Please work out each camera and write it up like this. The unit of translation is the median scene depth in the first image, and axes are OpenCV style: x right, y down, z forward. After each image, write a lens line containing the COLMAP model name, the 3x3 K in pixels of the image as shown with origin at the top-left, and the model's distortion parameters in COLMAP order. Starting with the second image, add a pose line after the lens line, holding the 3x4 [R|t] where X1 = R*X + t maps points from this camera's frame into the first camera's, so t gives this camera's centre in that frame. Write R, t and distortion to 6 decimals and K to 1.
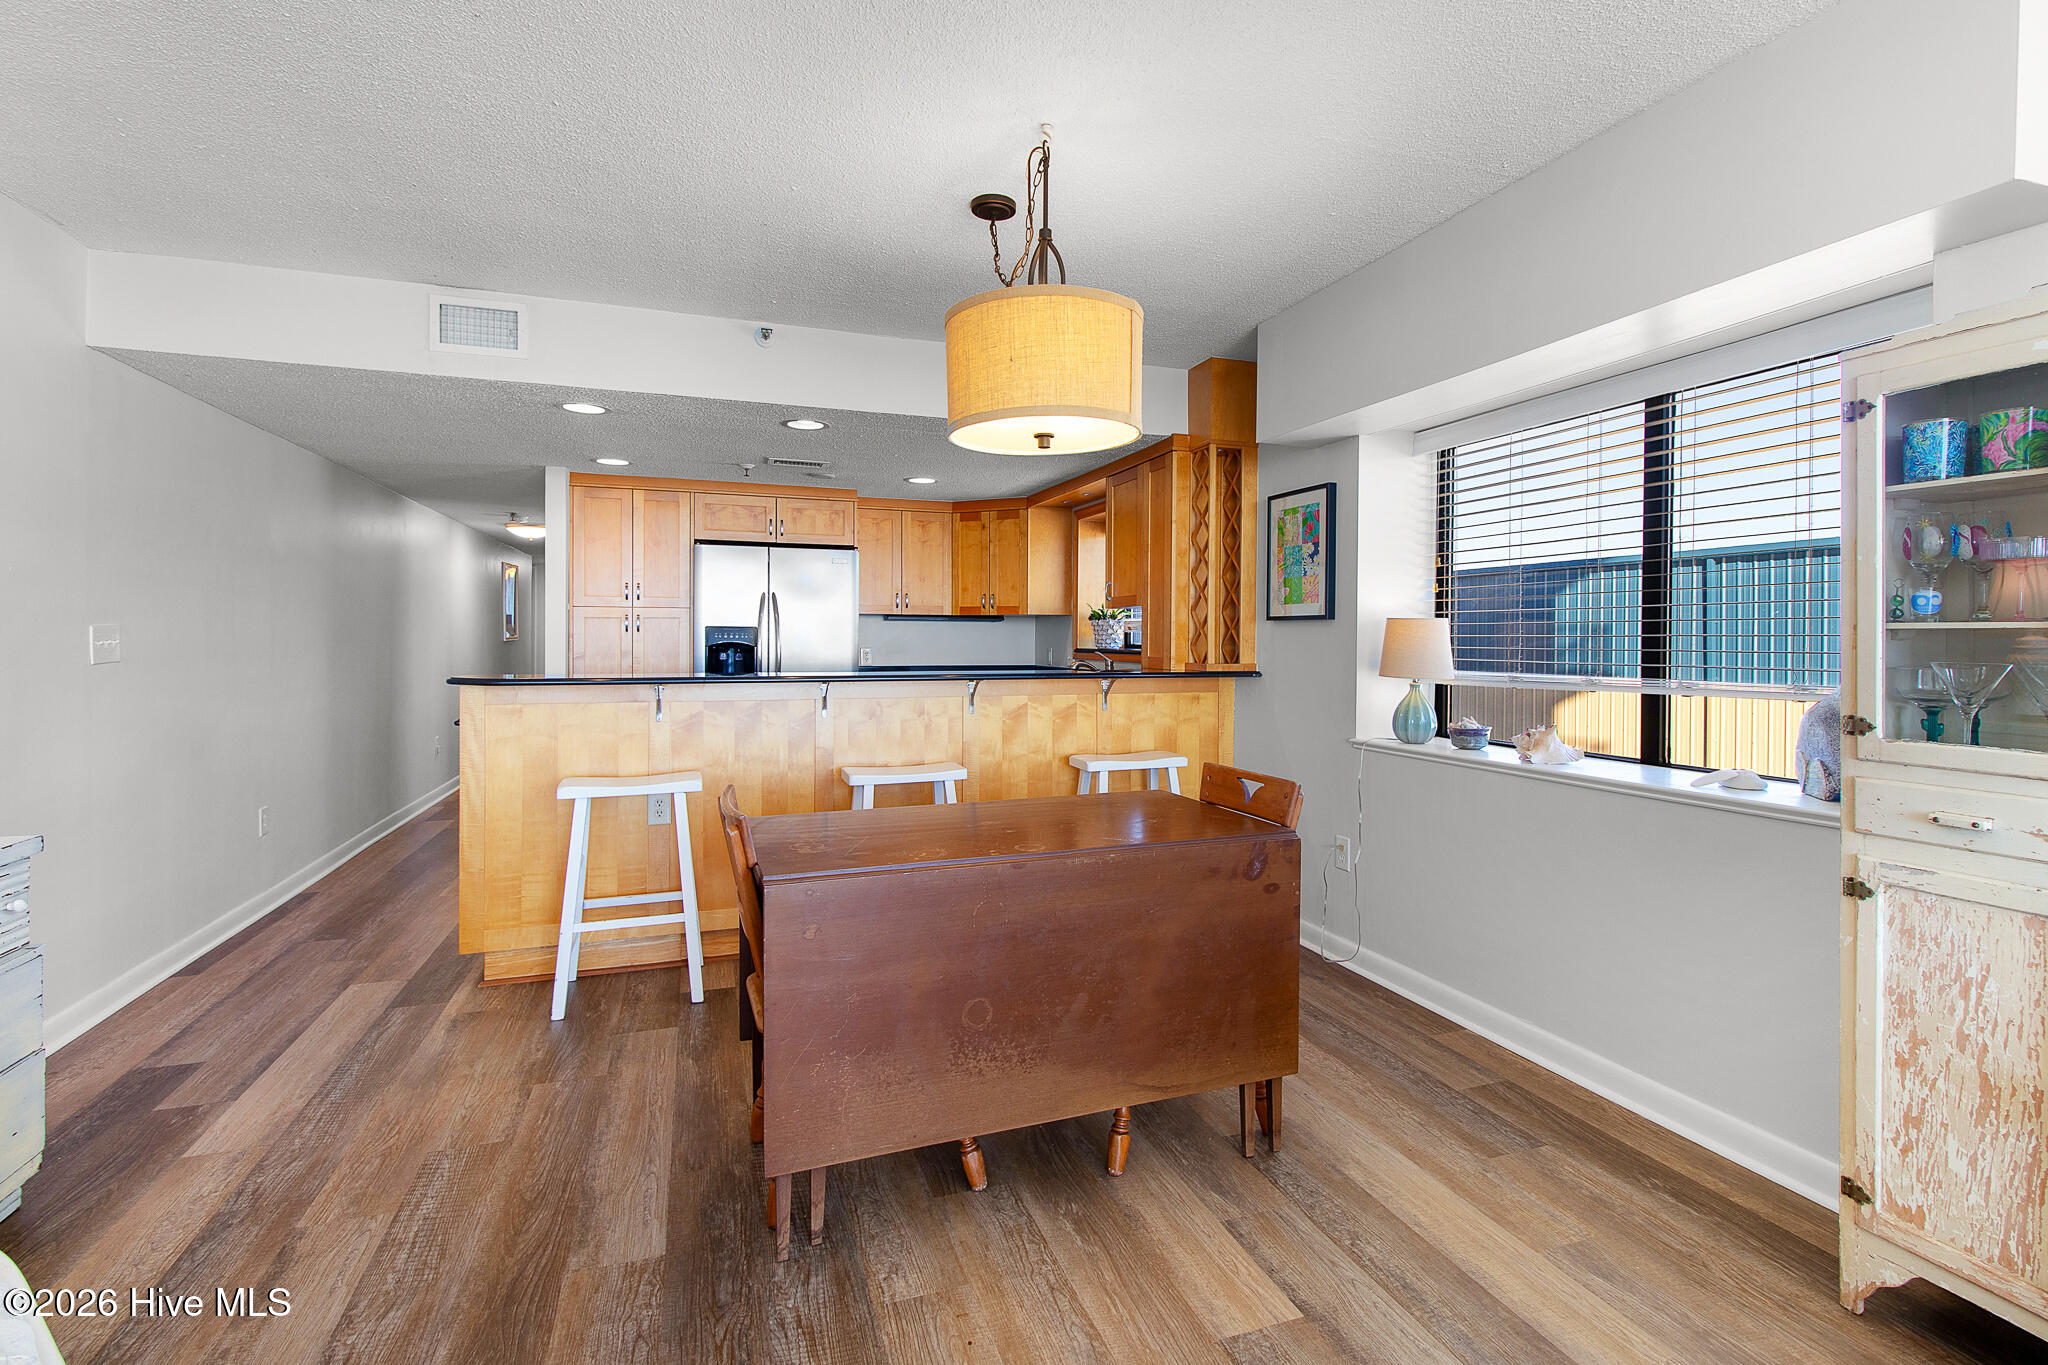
lens RADIAL K [[965.4, 0, 1028.2], [0, 965.4, 647.3], [0, 0, 1]] dist [0.002223, -0.000283]
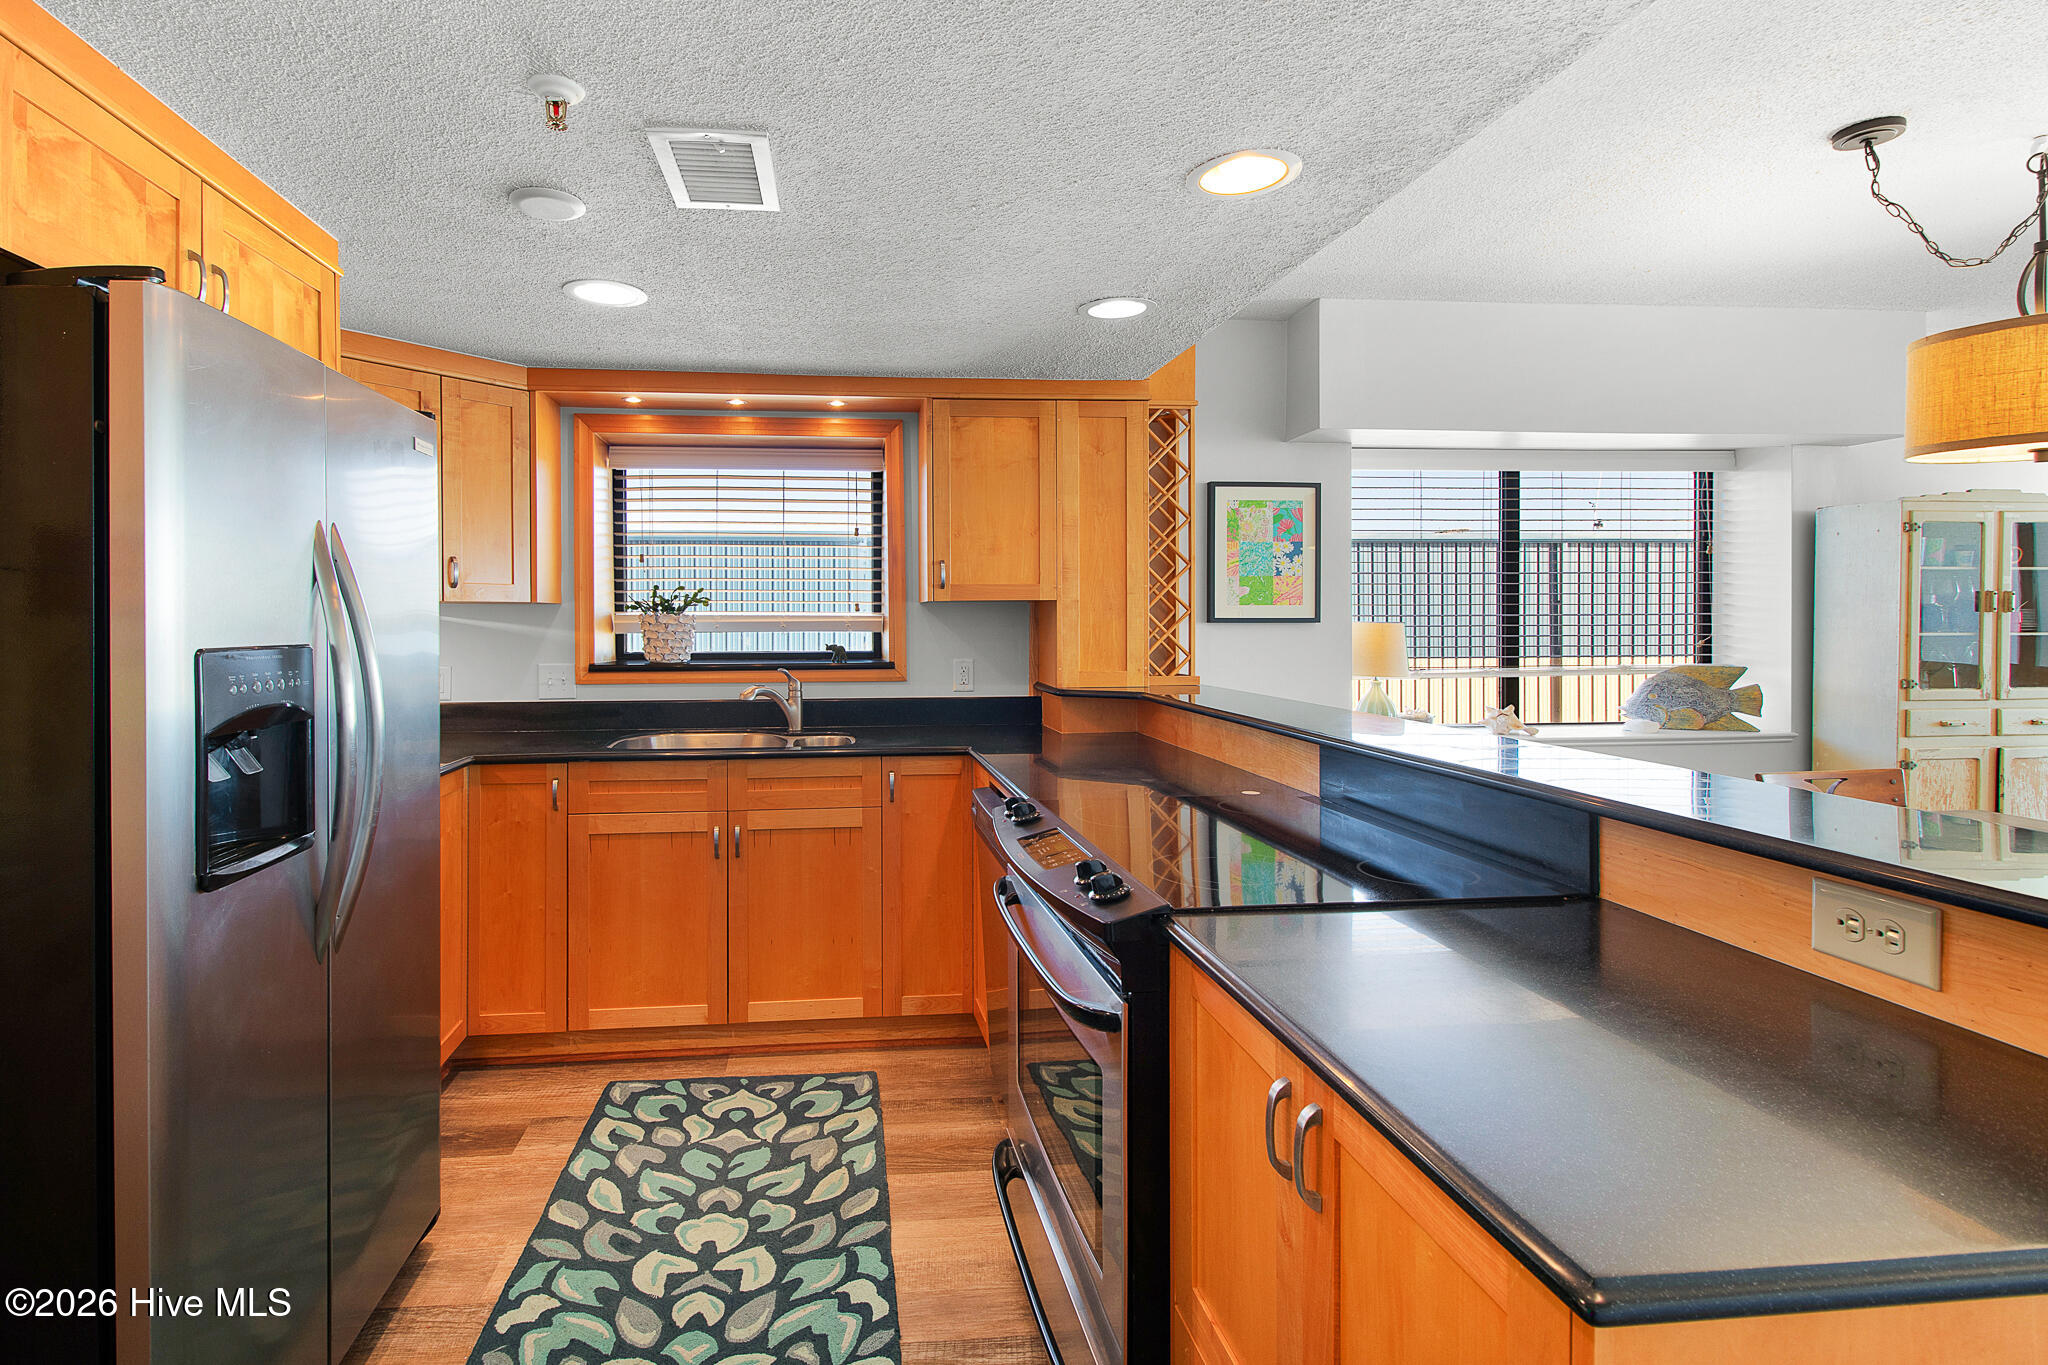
lens RADIAL K [[991.9, 0, 1022.6], [0, 991.9, 630.9], [0, 0, 1]] dist [0.015220, -0.000773]
pose [[0.242146, -0.014197, 0.970136, -0.633743], [0.012849, 0.999852, 0.011425, -0.030874], [-0.970155, 0.009699, 0.242292, 0.896195]]
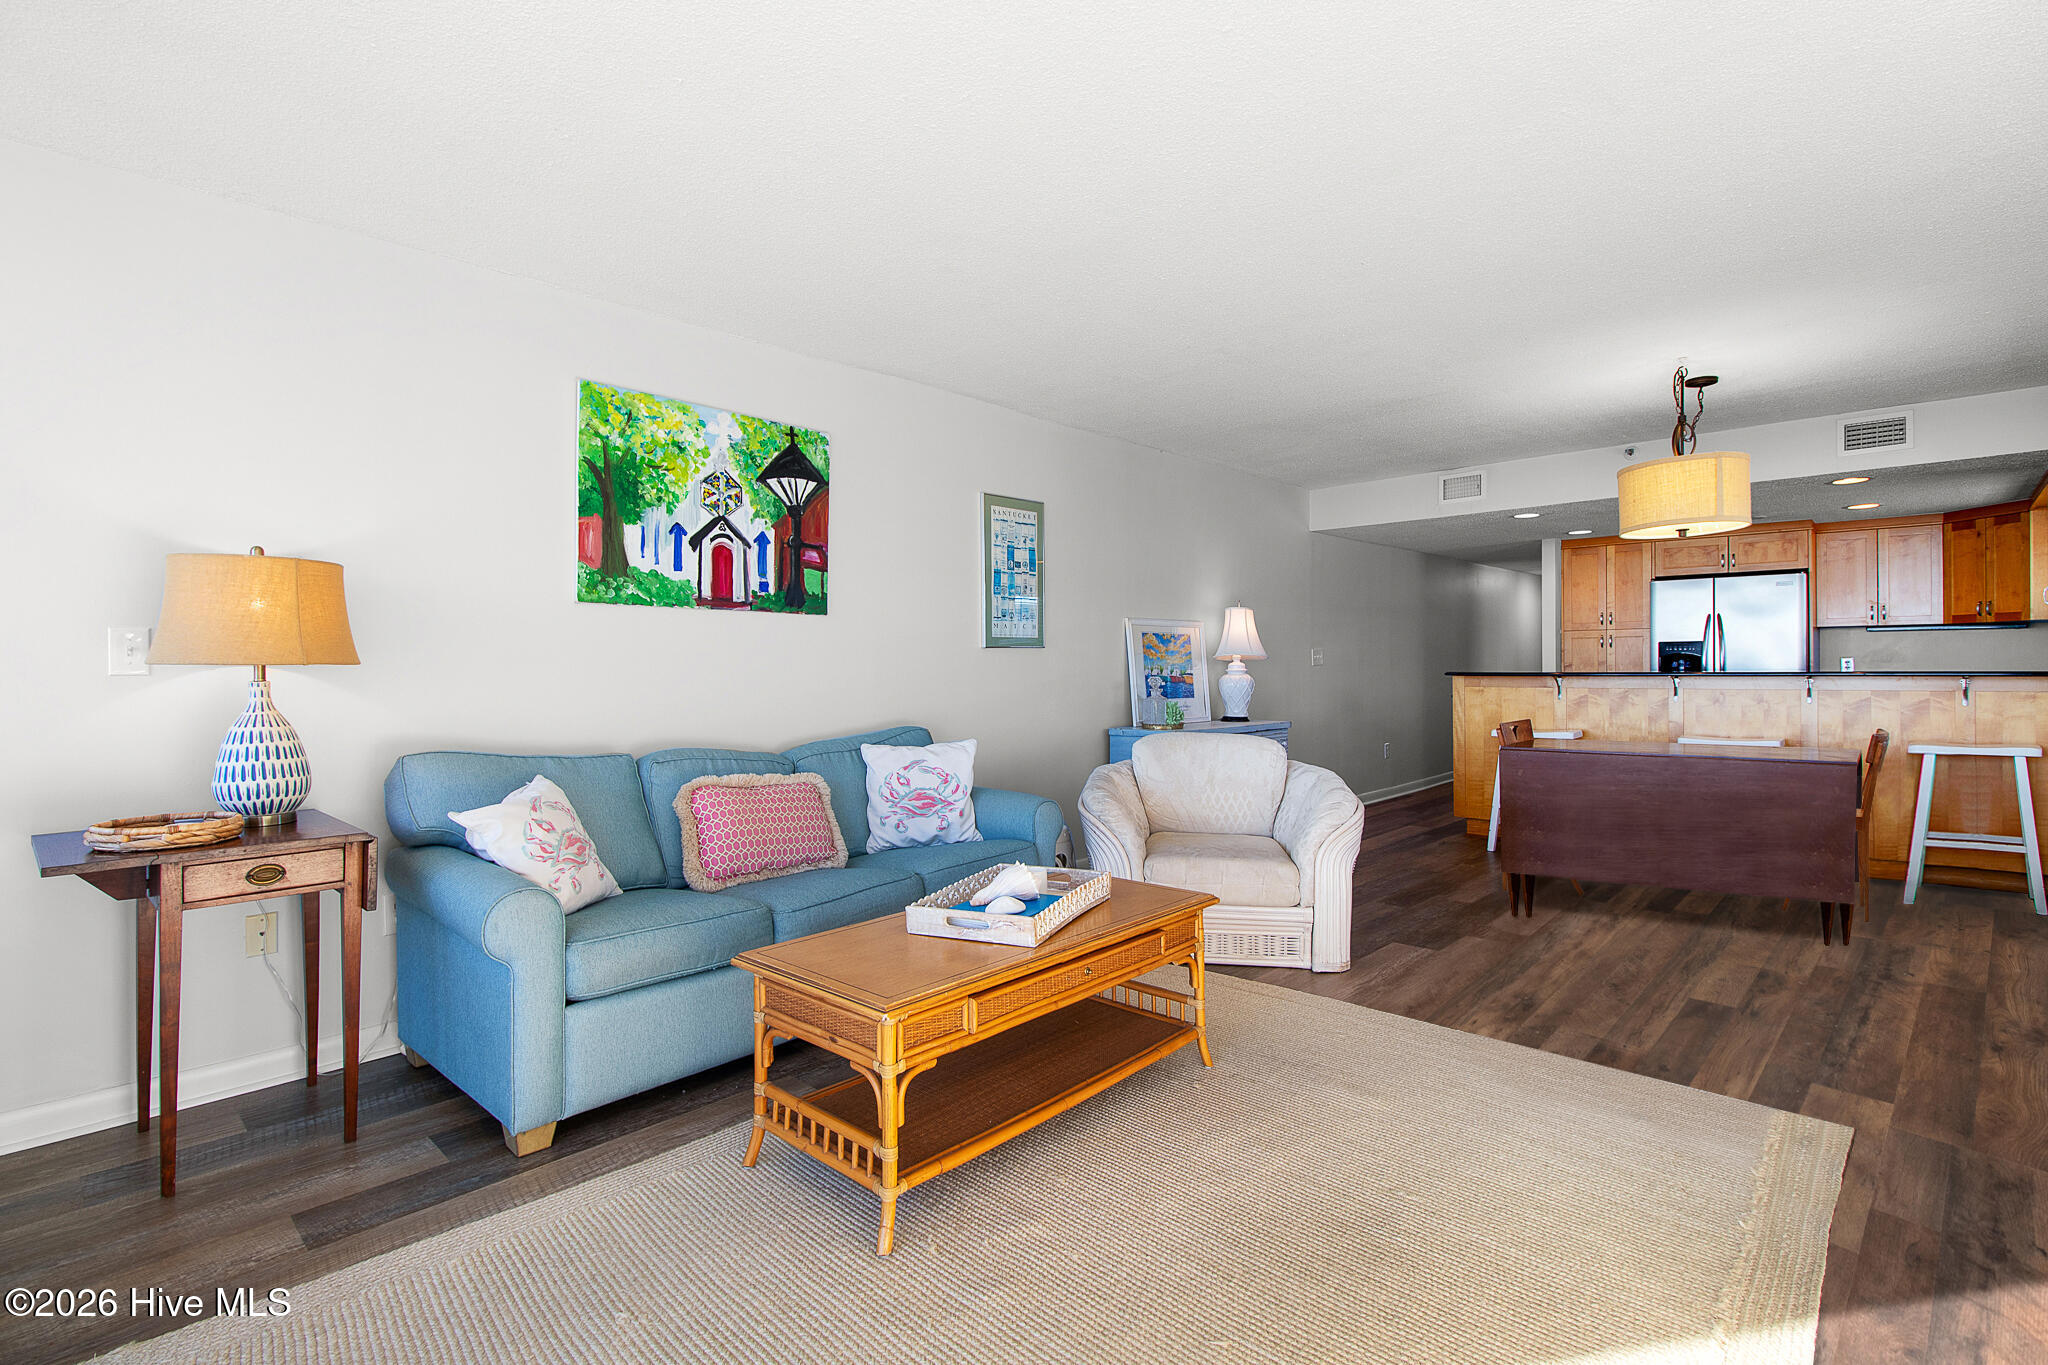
lens RADIAL K [[932.2, 0, 1044.9], [0, 932.2, 666.4], [0, 0, 1]] dist [-0.002835, -0.000897]
pose [[0.459651, -0.004890, -0.888086, 0.533156], [0.002889, 0.999988, -0.004011, 0.019634], [0.888095, -0.000722, 0.459659, -0.446460]]
